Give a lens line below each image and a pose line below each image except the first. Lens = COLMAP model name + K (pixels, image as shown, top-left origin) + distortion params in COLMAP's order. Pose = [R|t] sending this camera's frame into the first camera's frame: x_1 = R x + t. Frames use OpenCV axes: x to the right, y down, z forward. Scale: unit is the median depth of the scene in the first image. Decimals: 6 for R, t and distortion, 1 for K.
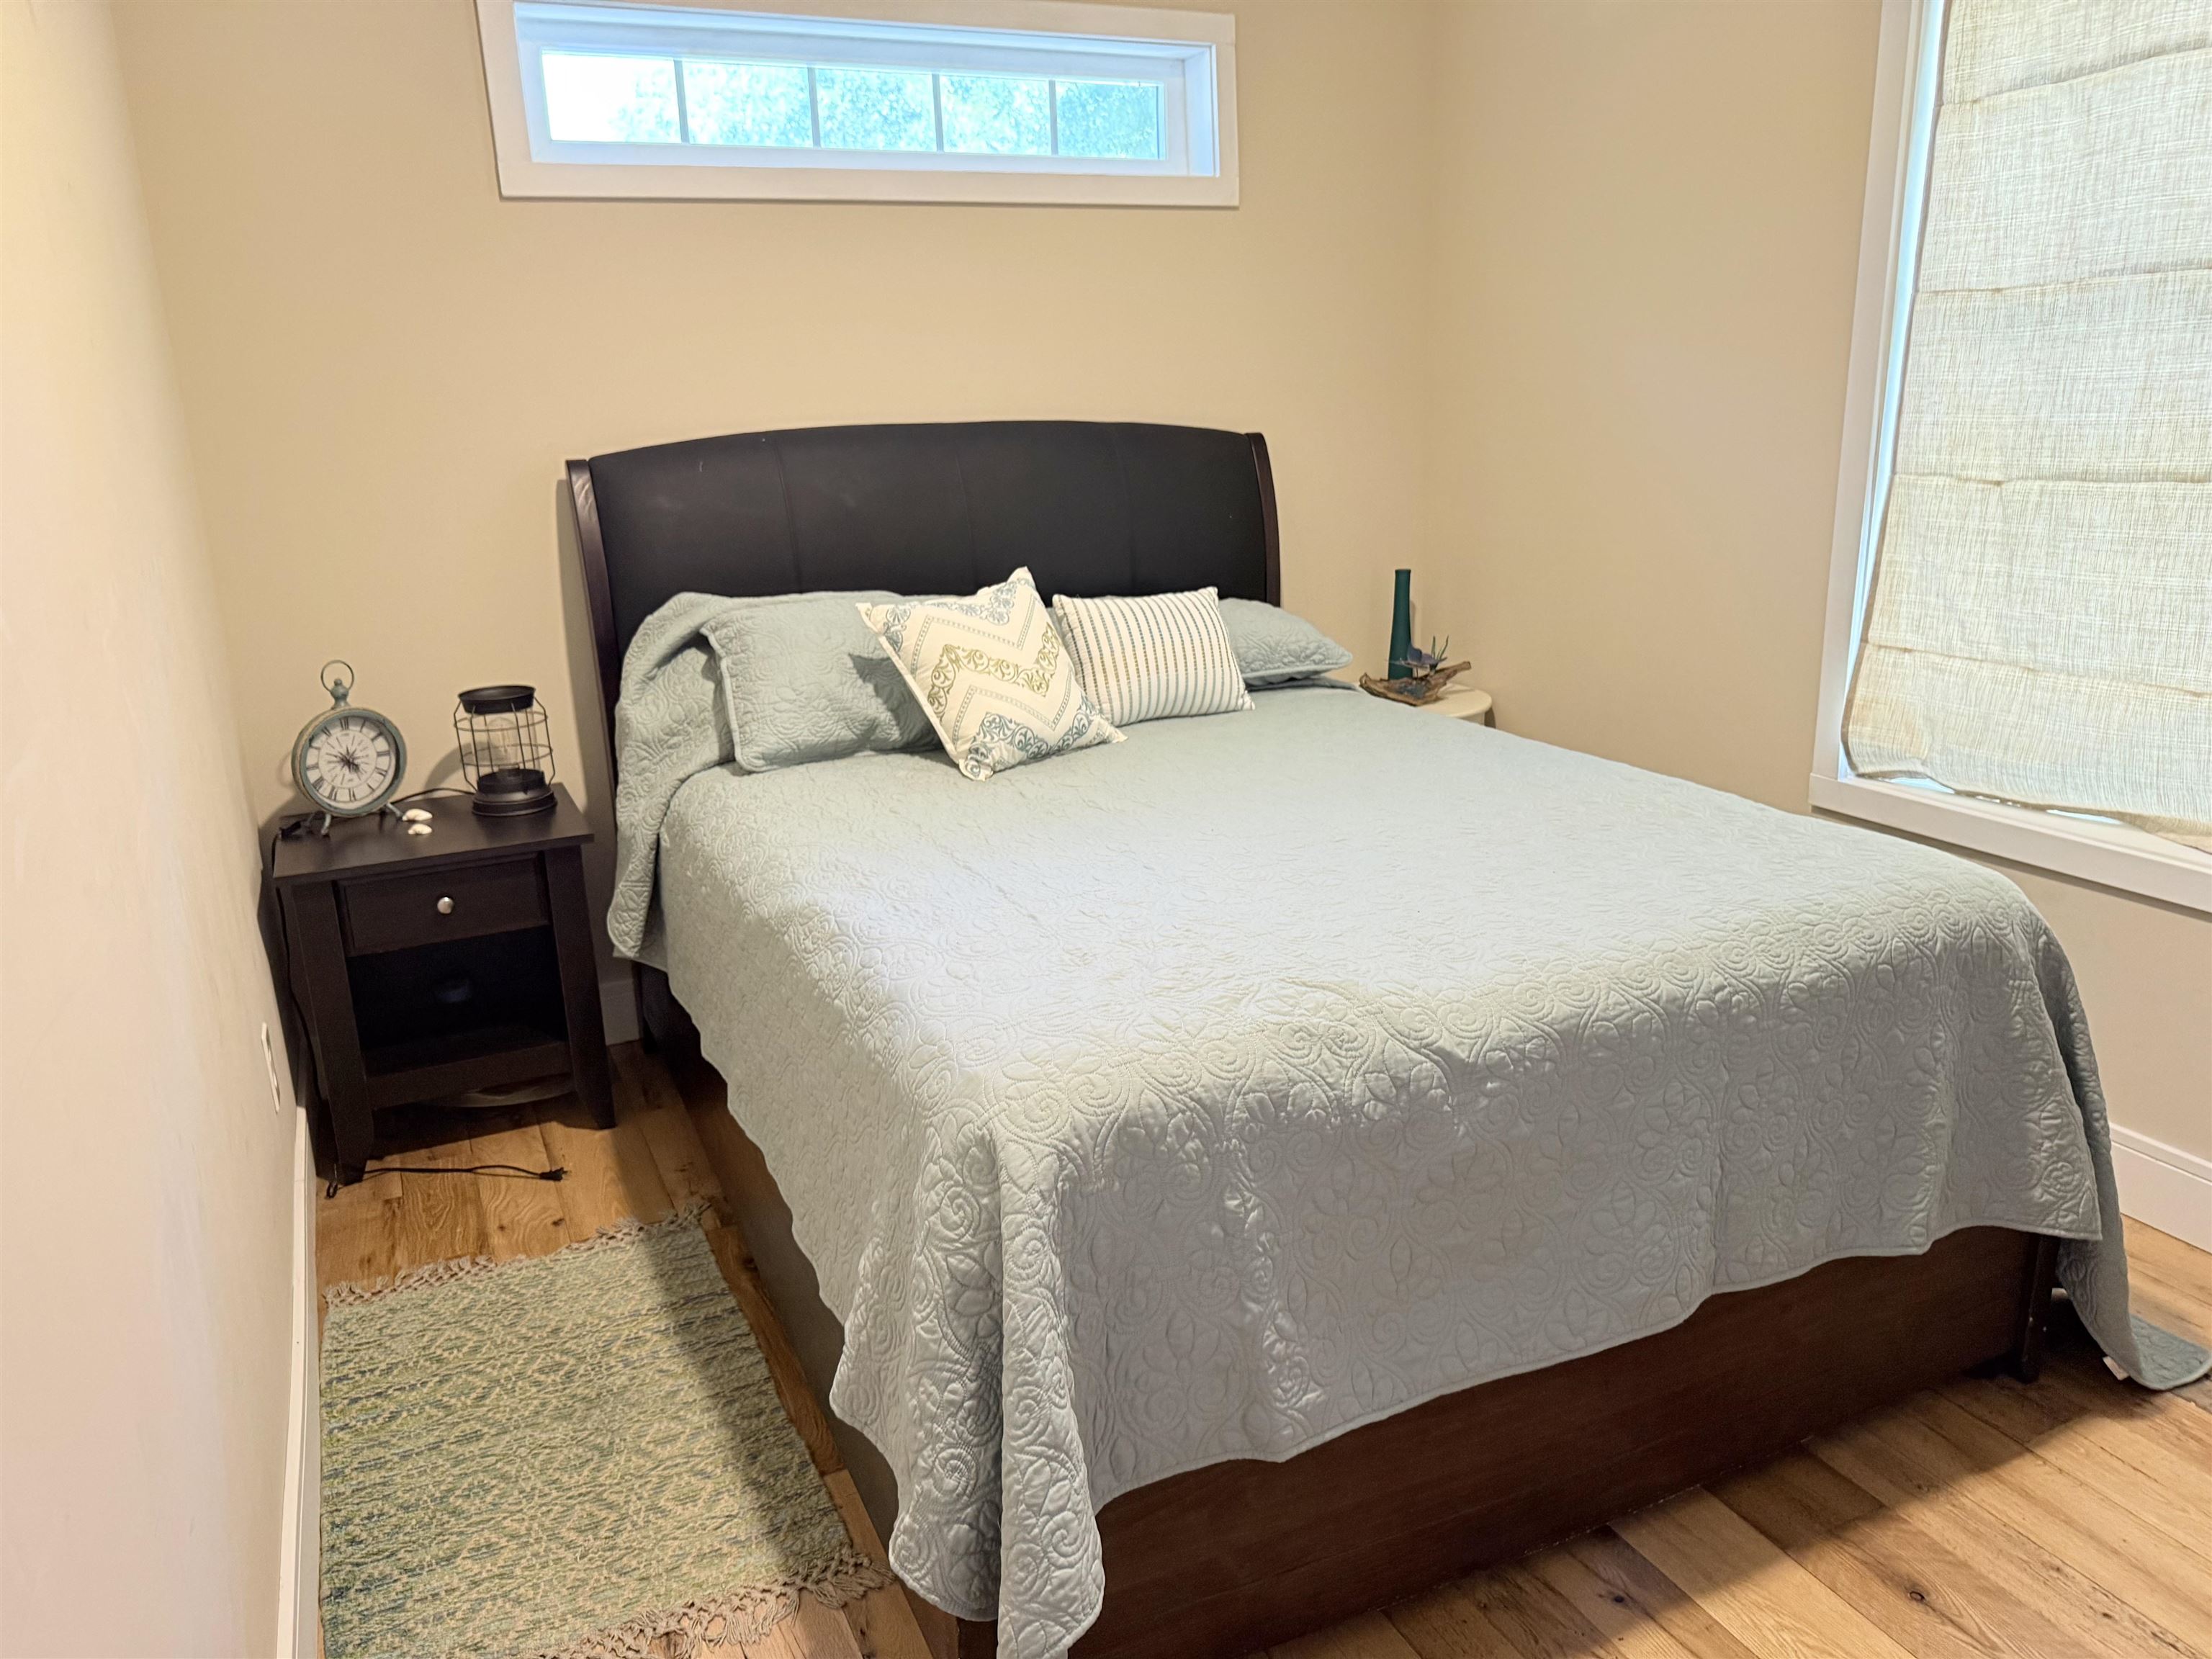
lens RADIAL K [[1504.0, 0, 1106.0], [0, 1504.0, 829.5], [0, 0, 1]] dist [0.123620, -0.242733]
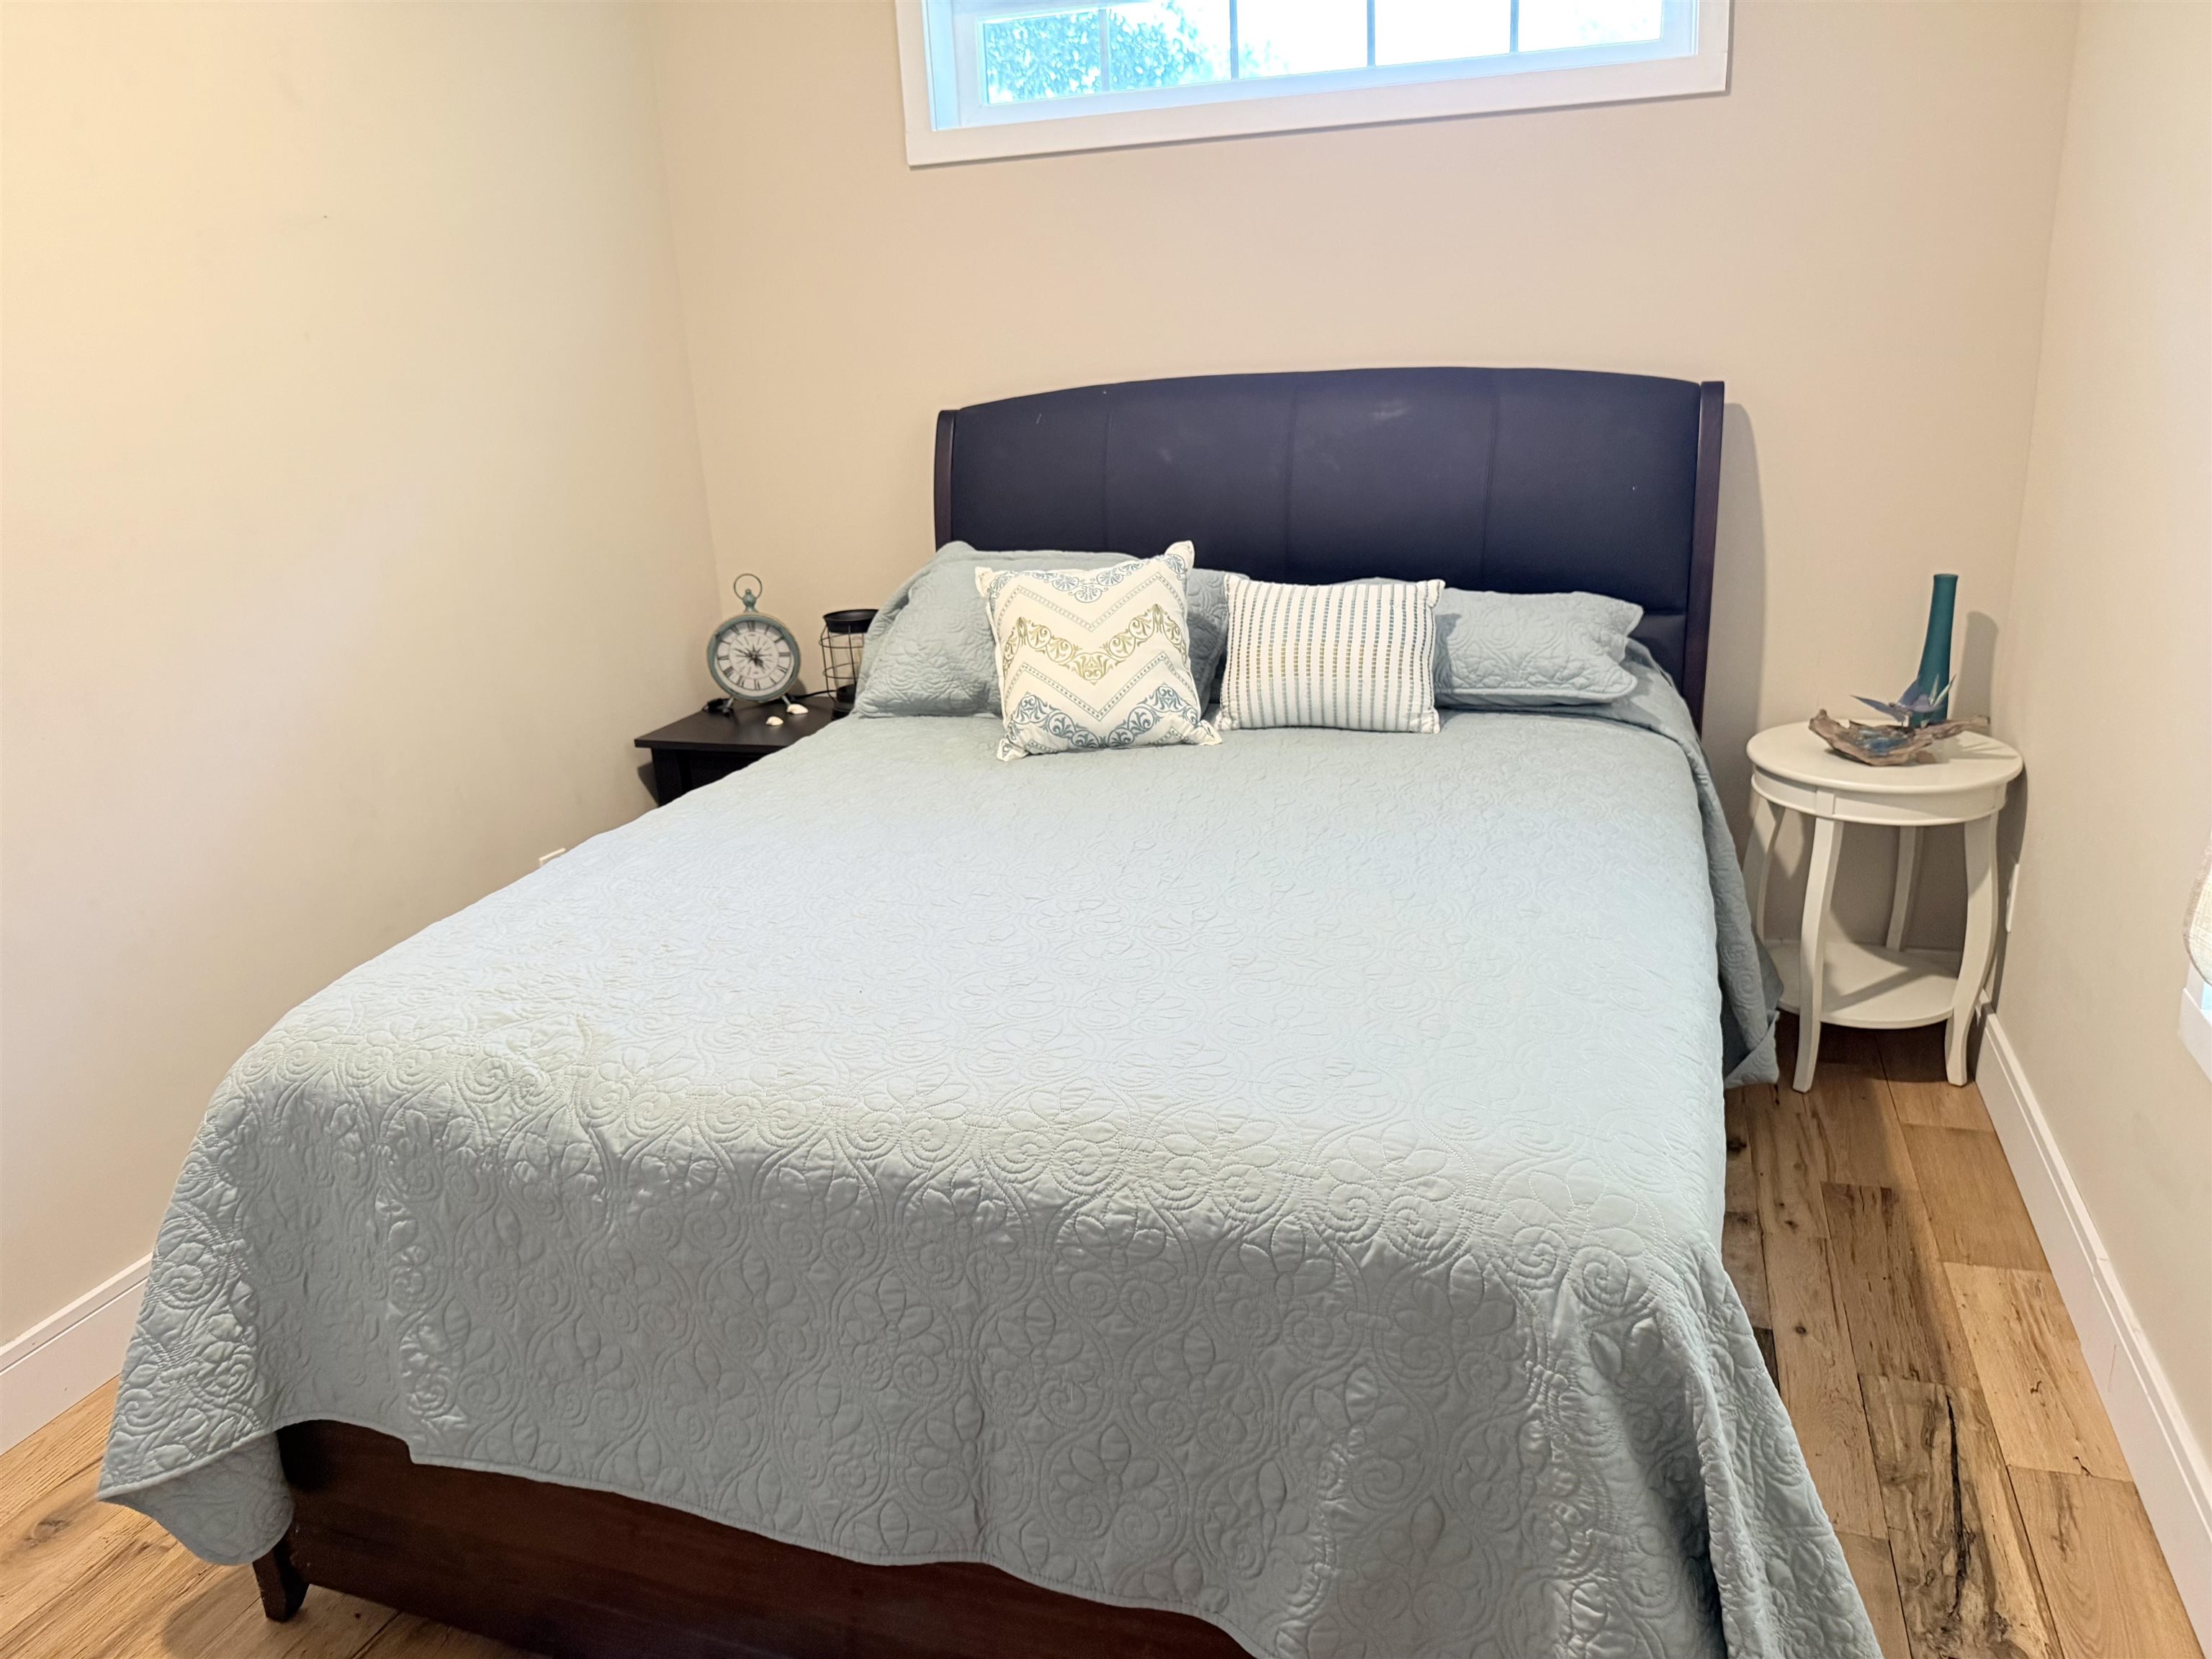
lens RADIAL K [[1504.0, 0, 1106.0], [0, 1504.0, 829.5], [0, 0, 1]] dist [0.123620, -0.242733]
pose [[0.745146, 0.201384, -0.635769, 0.580331], [-0.163251, 0.979395, 0.118892, -0.112434], [0.646612, 0.015198, 0.762668, 0.290635]]
